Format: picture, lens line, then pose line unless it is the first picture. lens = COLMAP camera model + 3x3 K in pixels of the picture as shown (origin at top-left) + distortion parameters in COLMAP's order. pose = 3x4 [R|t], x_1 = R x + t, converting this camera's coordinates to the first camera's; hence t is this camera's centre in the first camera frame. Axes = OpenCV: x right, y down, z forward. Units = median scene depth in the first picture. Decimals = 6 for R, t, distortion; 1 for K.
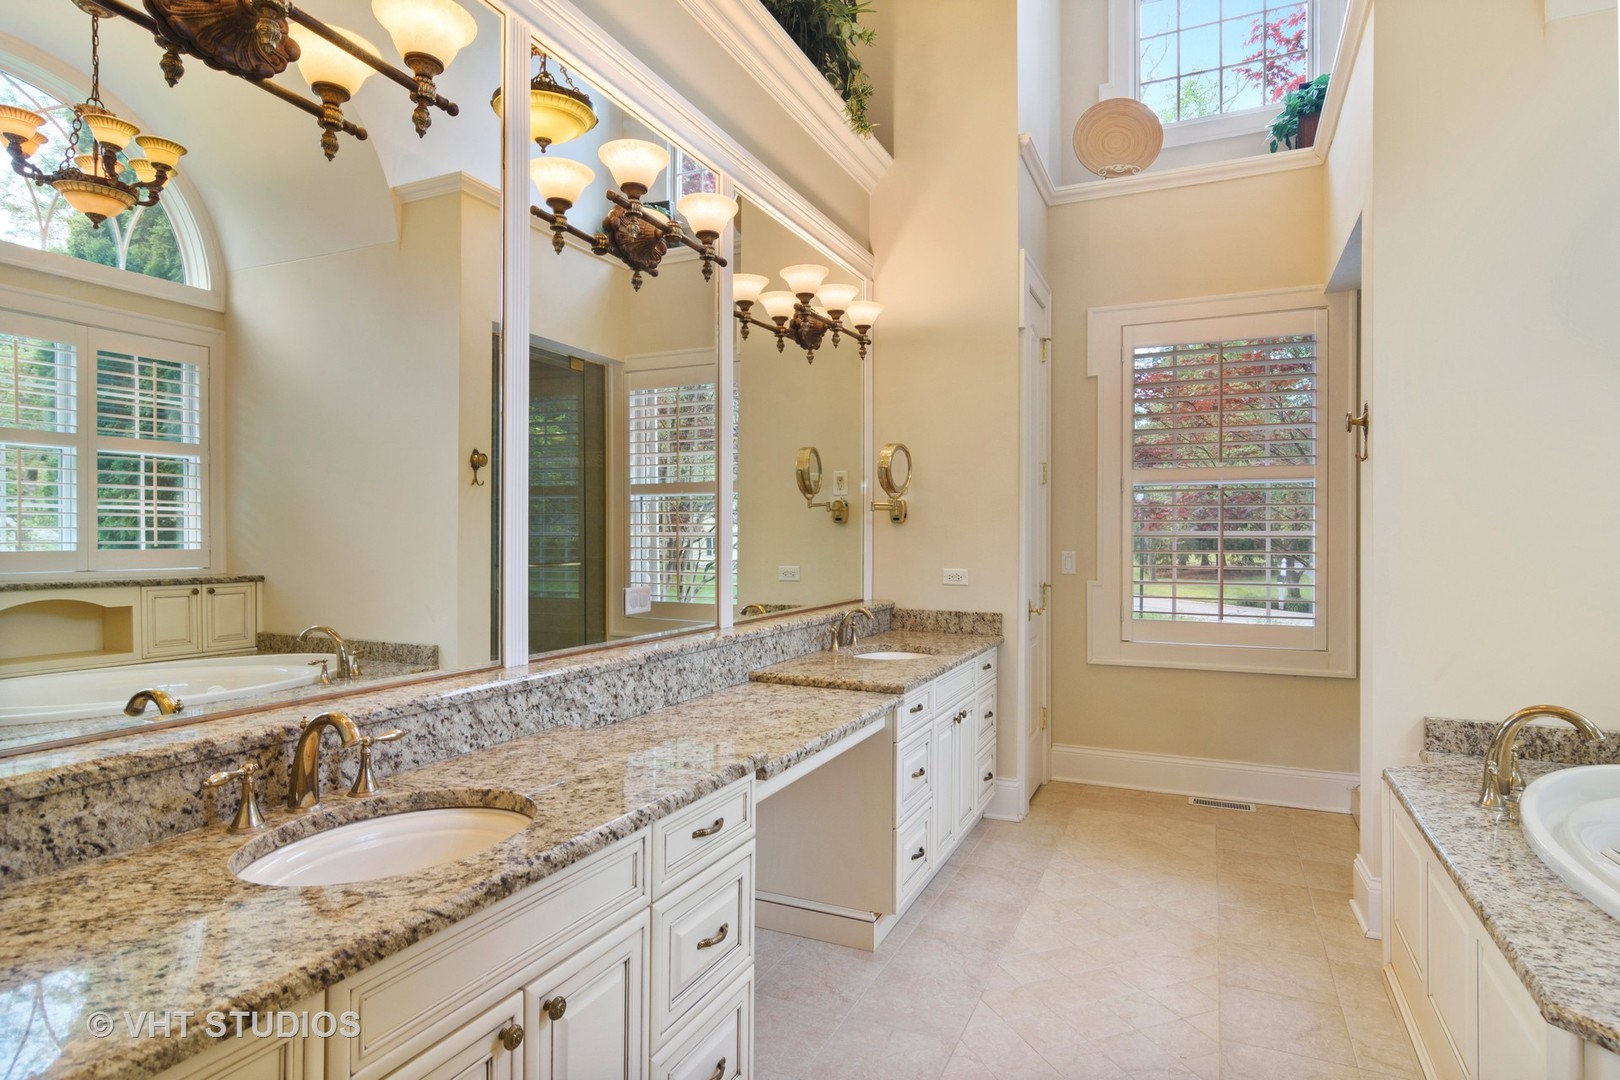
lens RADIAL K [[874.9, 0, 810.4], [0, 874.9, 538.3], [0, 0, 1]] dist [-0.005864, 0.002708]
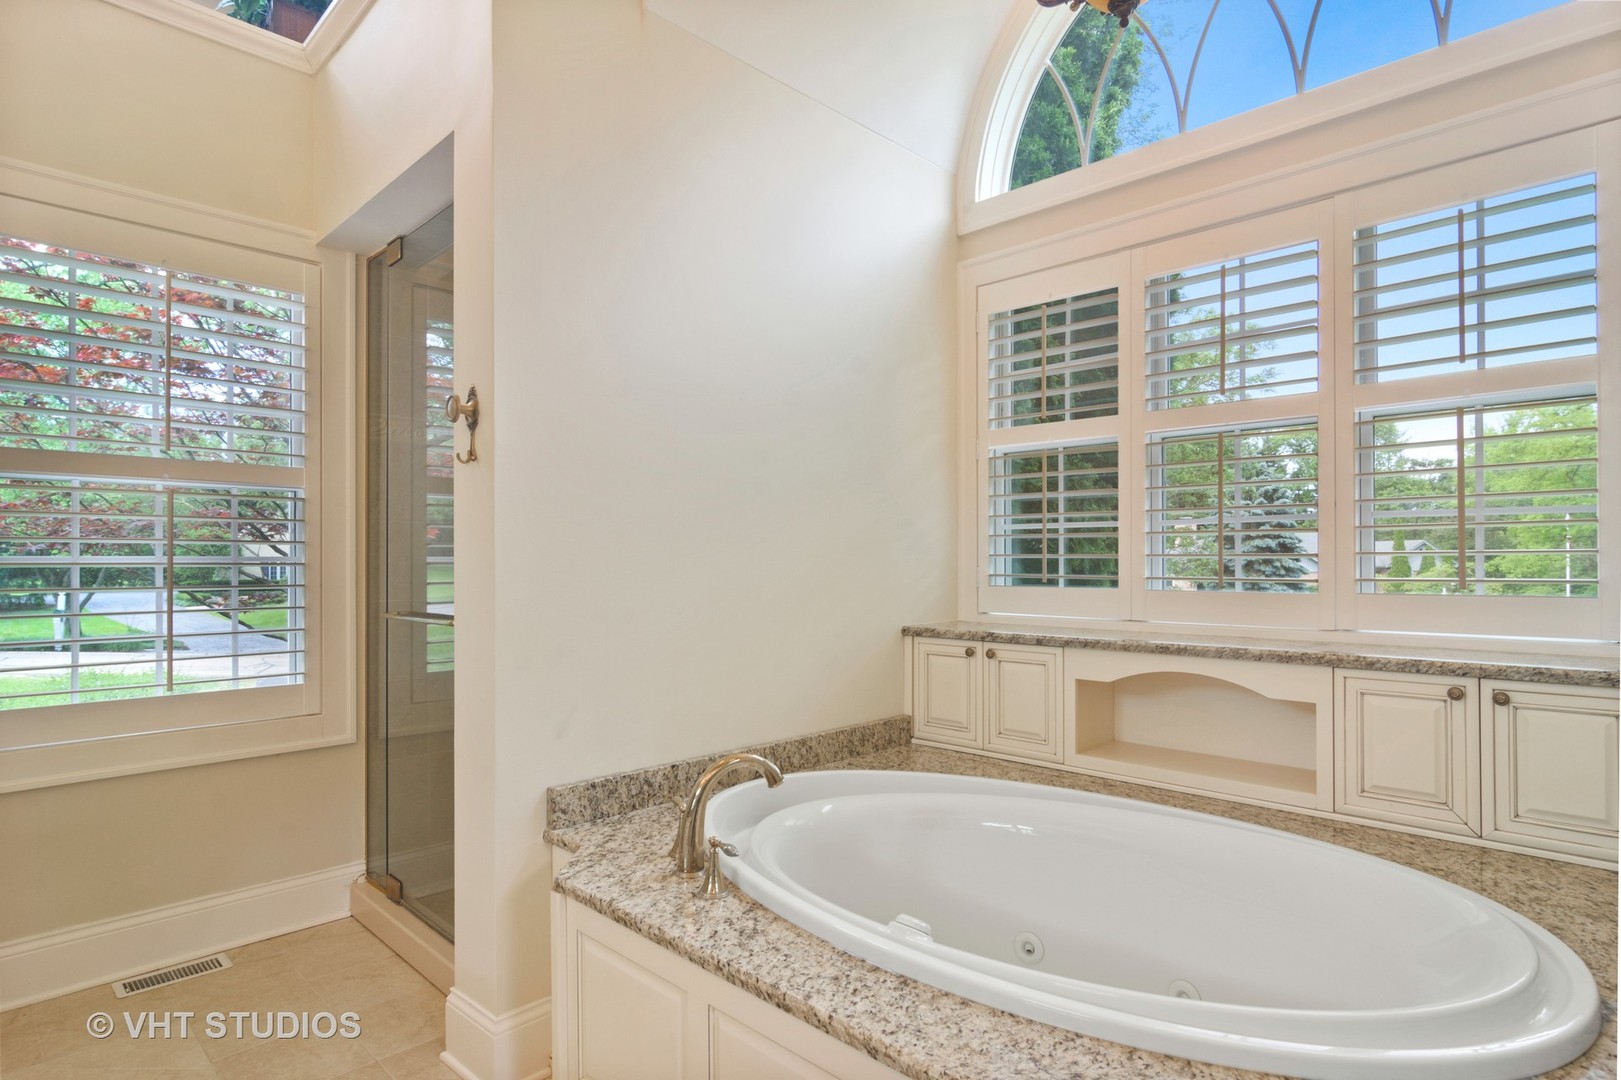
lens RADIAL K [[875.4, 0, 810.9], [0, 875.4, 548.7], [0, 0, 1]] dist [-0.005864, 0.002708]
pose [[0.336934, 0.009069, 0.941485, 0.026332], [0.003129, 0.999937, -0.010751, -0.006323], [-0.941523, 0.006568, 0.336884, 0.513408]]
